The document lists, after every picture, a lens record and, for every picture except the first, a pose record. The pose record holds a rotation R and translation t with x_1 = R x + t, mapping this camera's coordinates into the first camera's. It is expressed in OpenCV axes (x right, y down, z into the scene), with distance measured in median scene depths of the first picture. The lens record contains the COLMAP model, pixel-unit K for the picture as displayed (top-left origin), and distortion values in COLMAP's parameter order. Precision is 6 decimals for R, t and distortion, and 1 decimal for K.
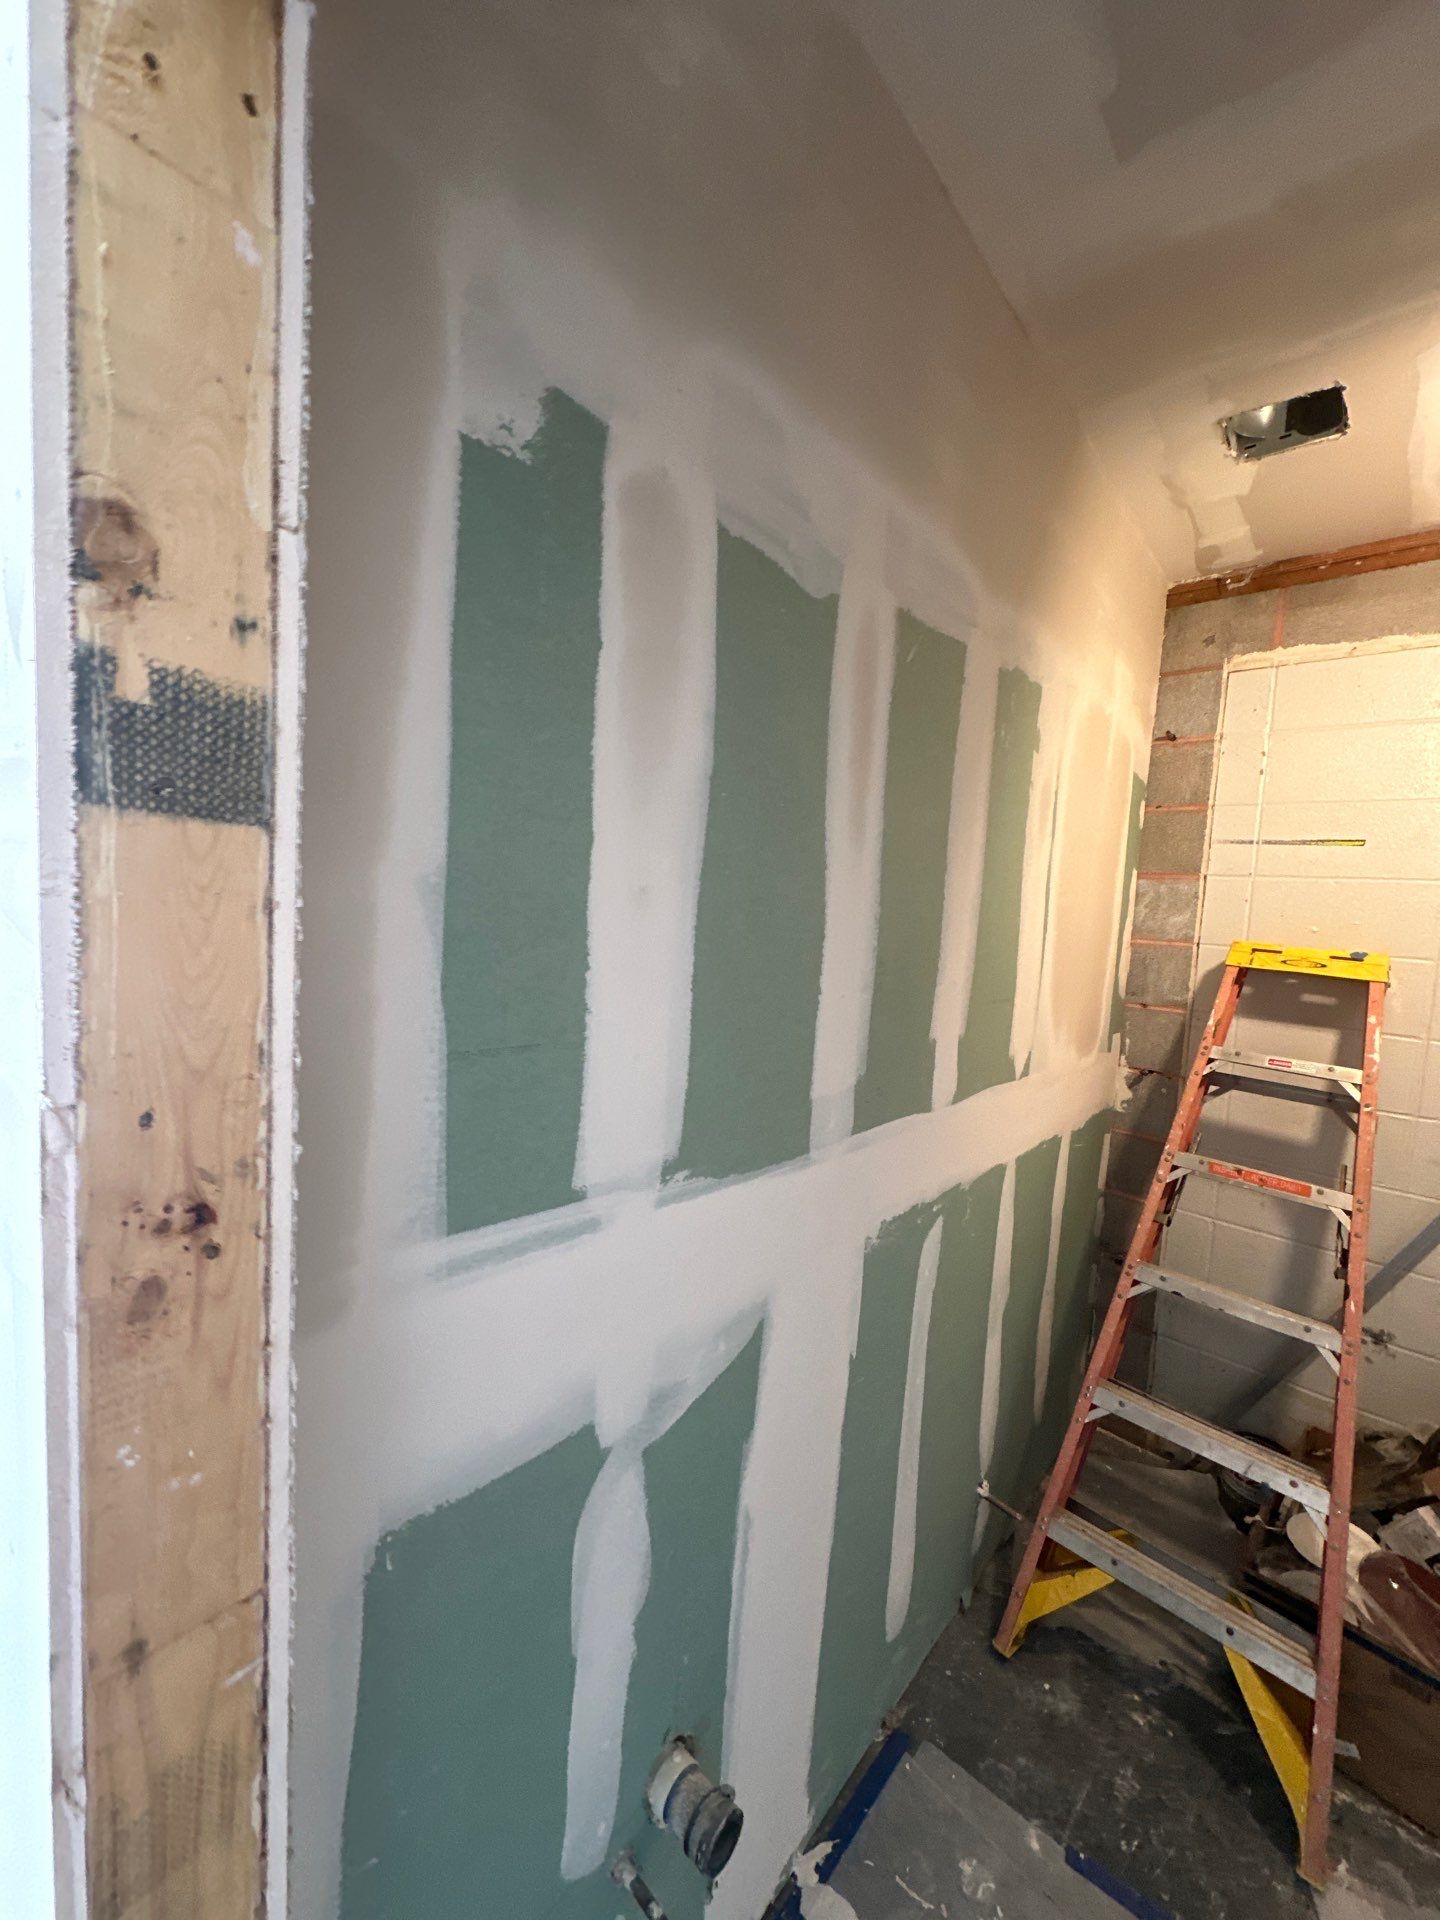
lens RADIAL K [[763.0, 0, 719.2], [0, 763.0, 959.7], [0, 0, 1]] dist [-0.004470, 0.000739]
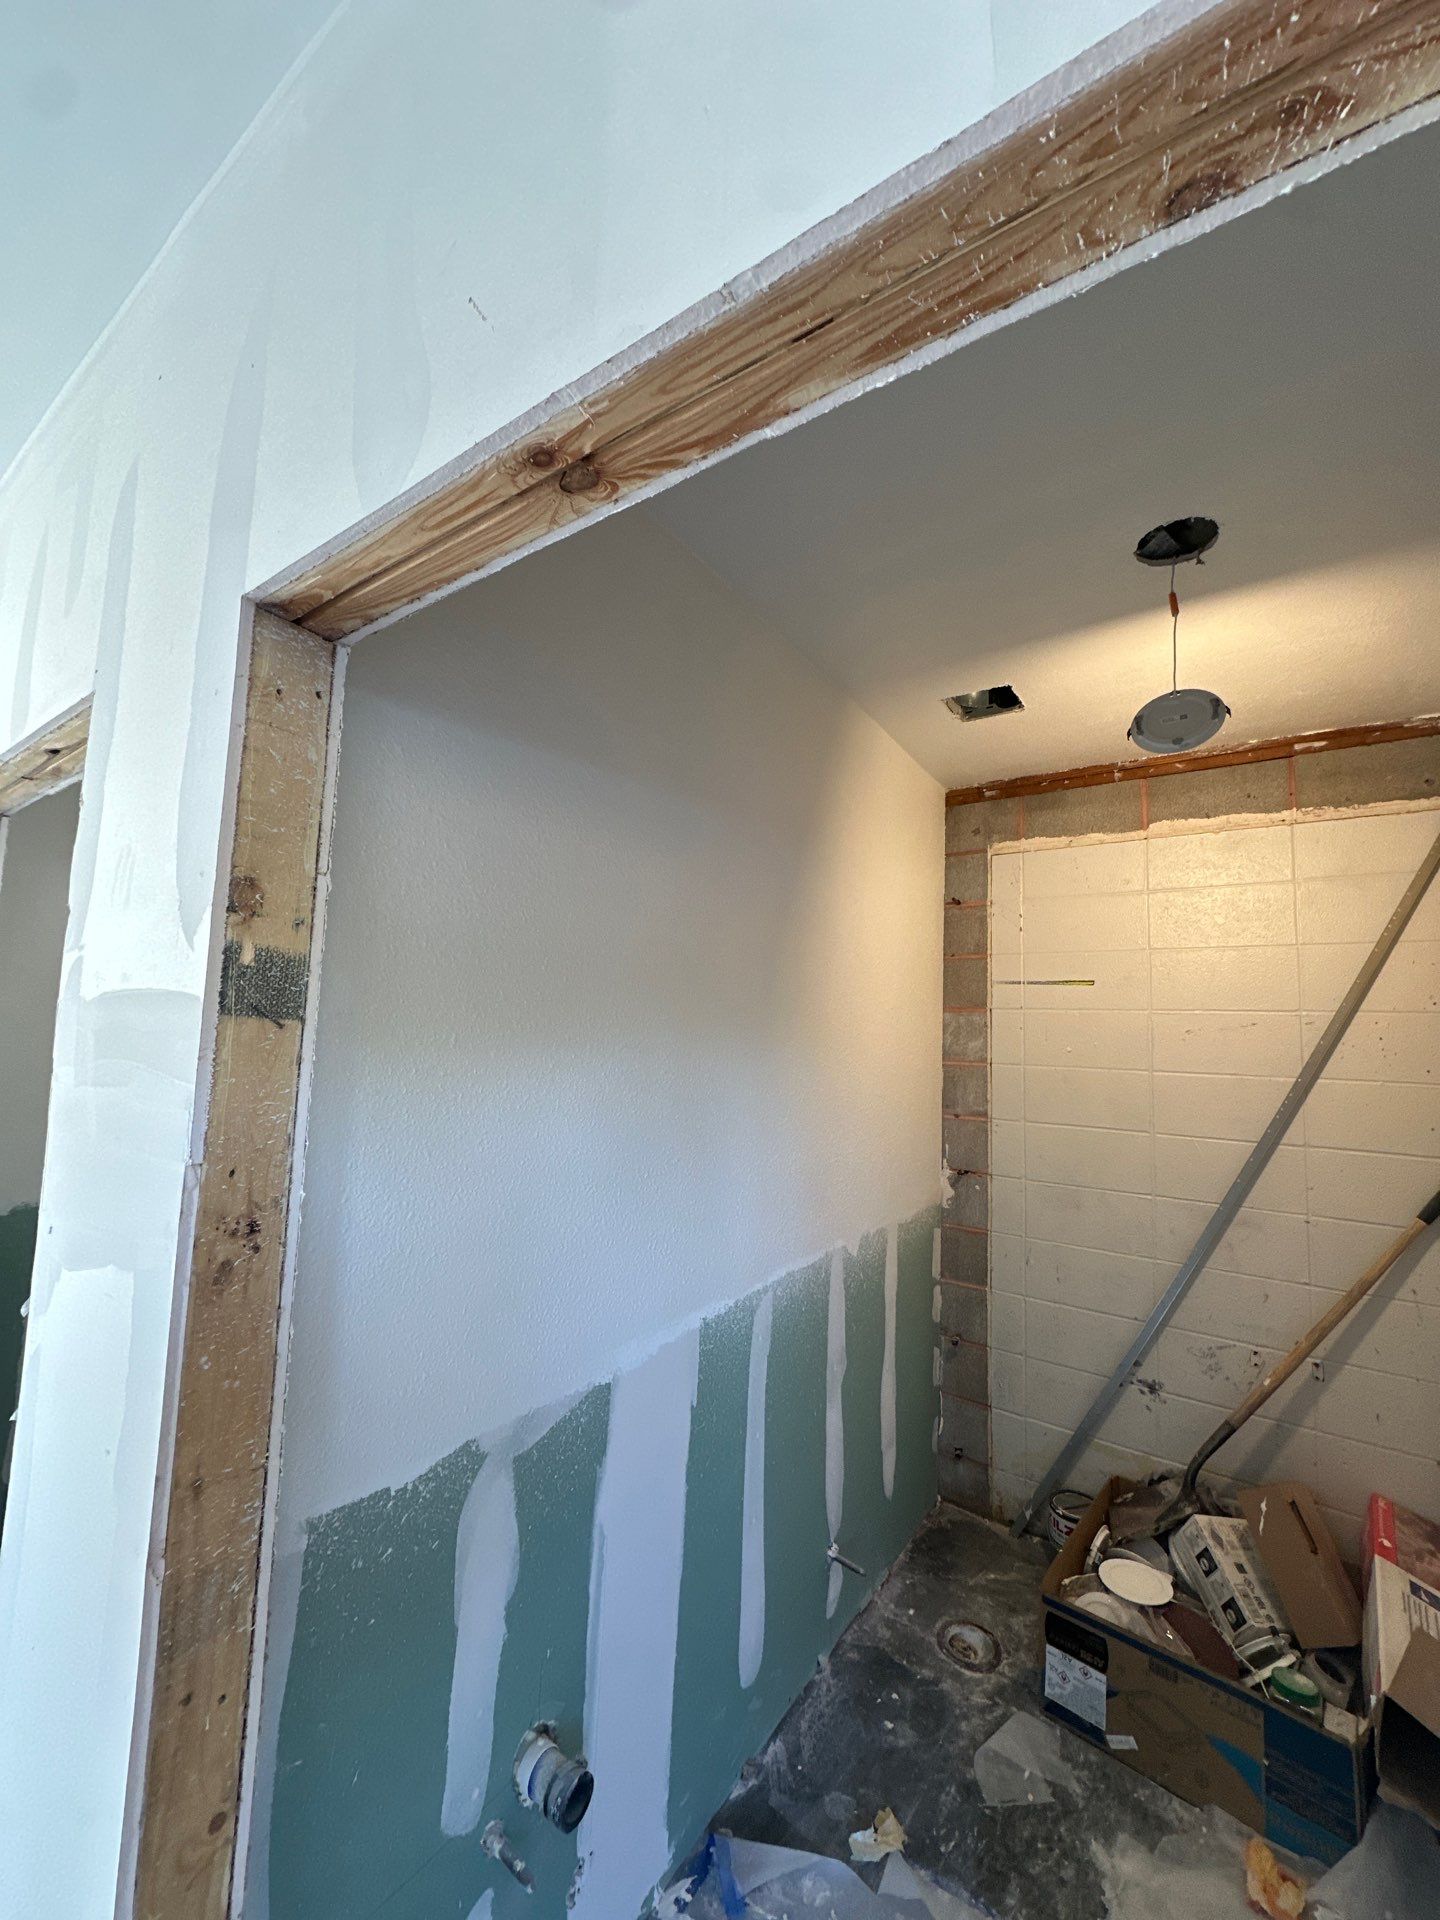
lens RADIAL K [[763.0, 0, 722.0], [0, 763.0, 960.2], [0, 0, 1]] dist [-0.004470, 0.000739]
pose [[0.993036, -0.012559, 0.117142, 0.109706], [0.032186, 0.985397, -0.167201, 0.015810], [-0.113332, 0.169807, 0.978939, -0.463366]]
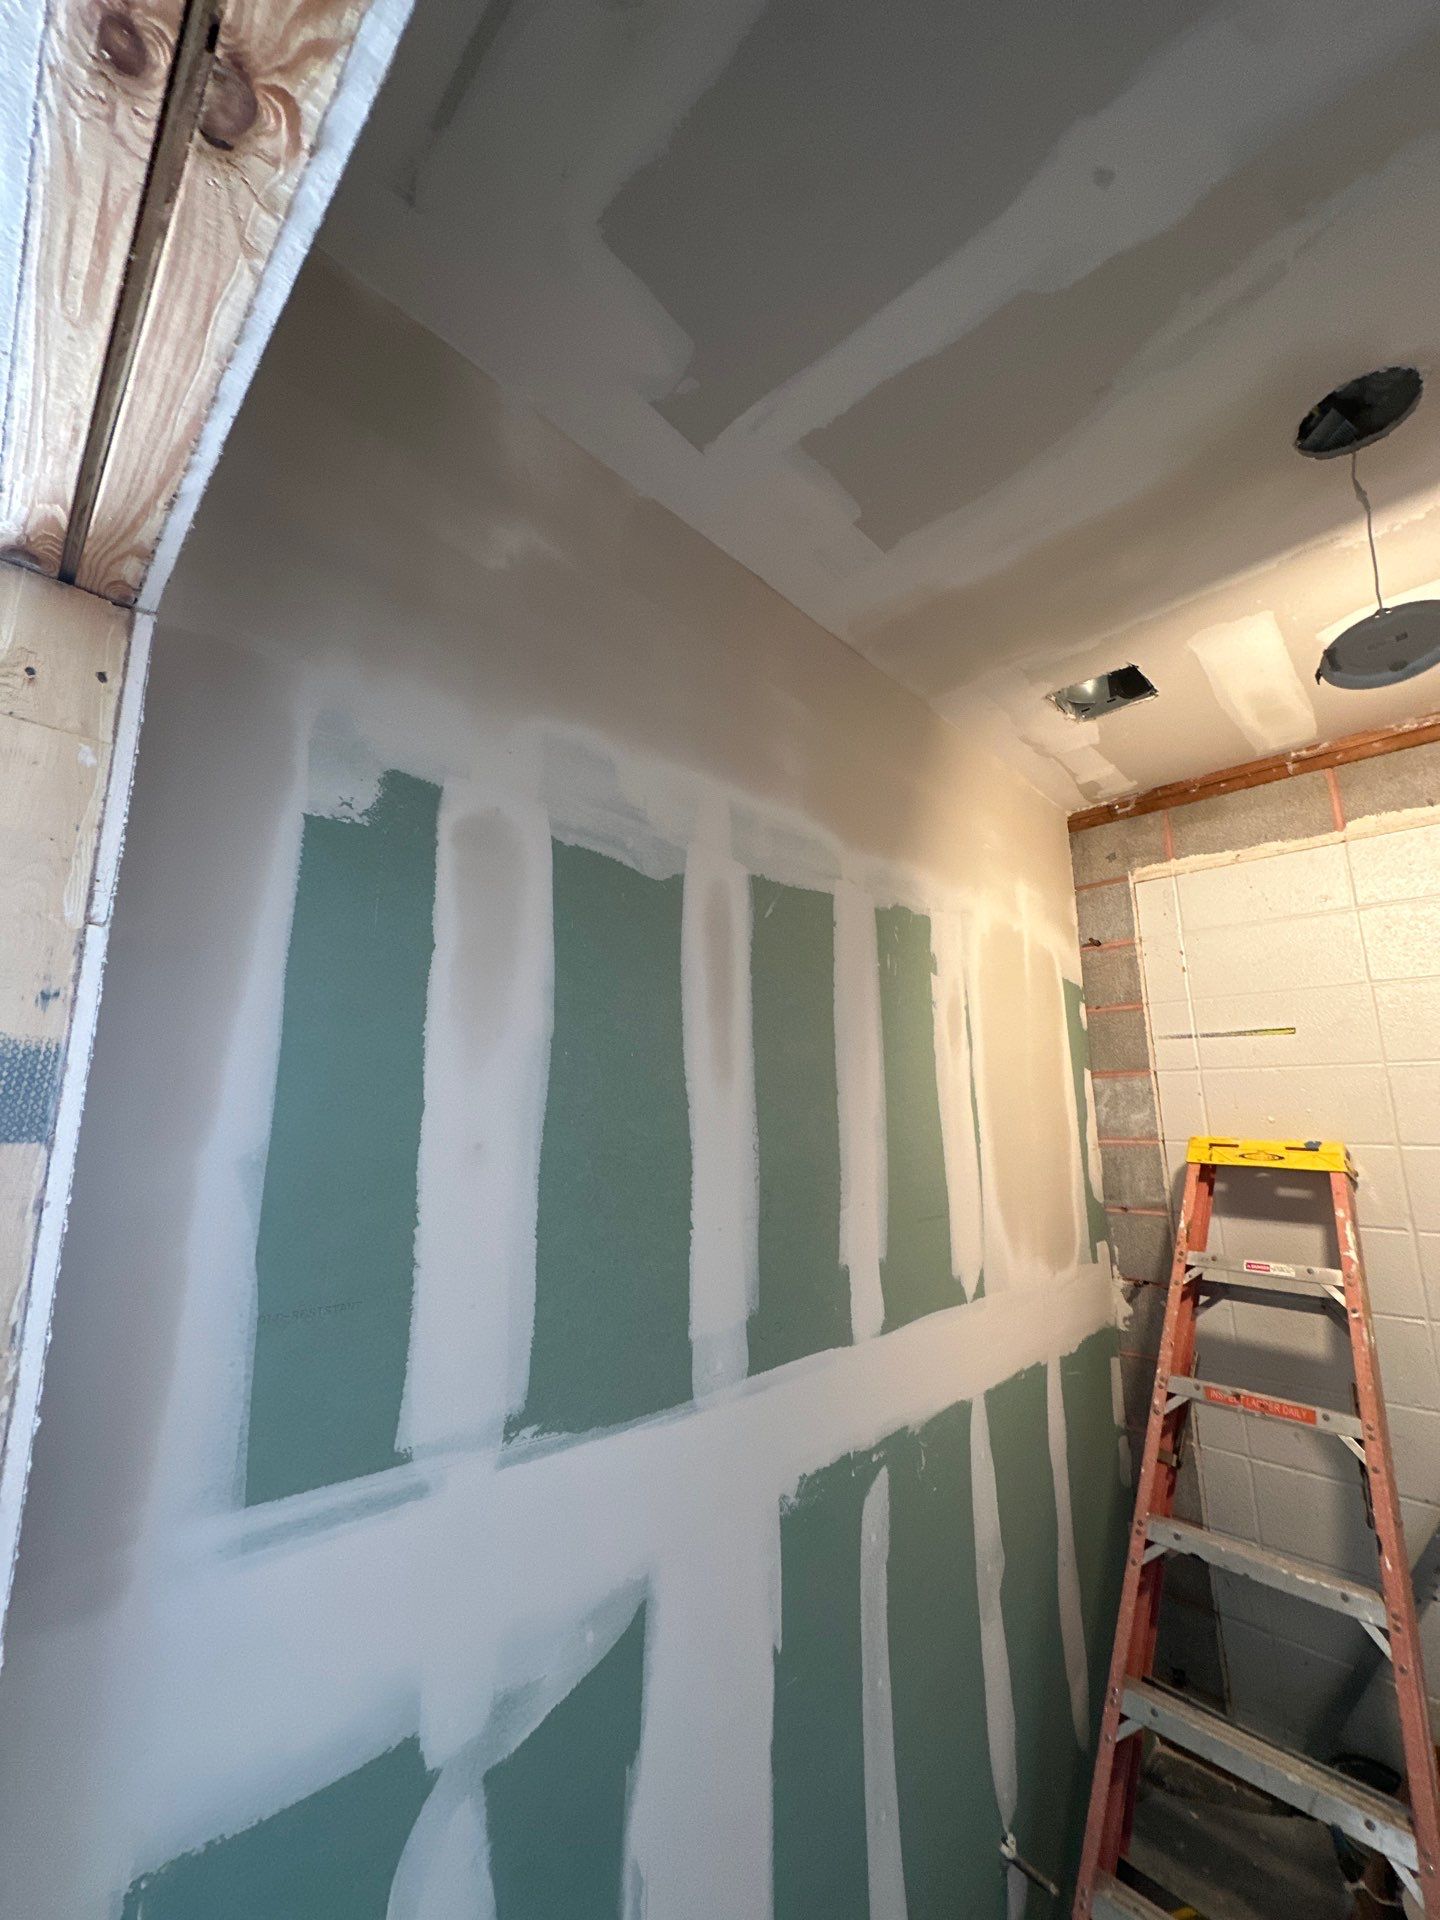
lens RADIAL K [[763.0, 0, 721.5], [0, 763.0, 958.8], [0, 0, 1]] dist [-0.004470, 0.000739]
pose [[0.996283, -0.074516, -0.043213, 0.272616], [0.059792, 0.959359, -0.275779, -0.021194], [0.062007, 0.272171, 0.960249, -0.109974]]
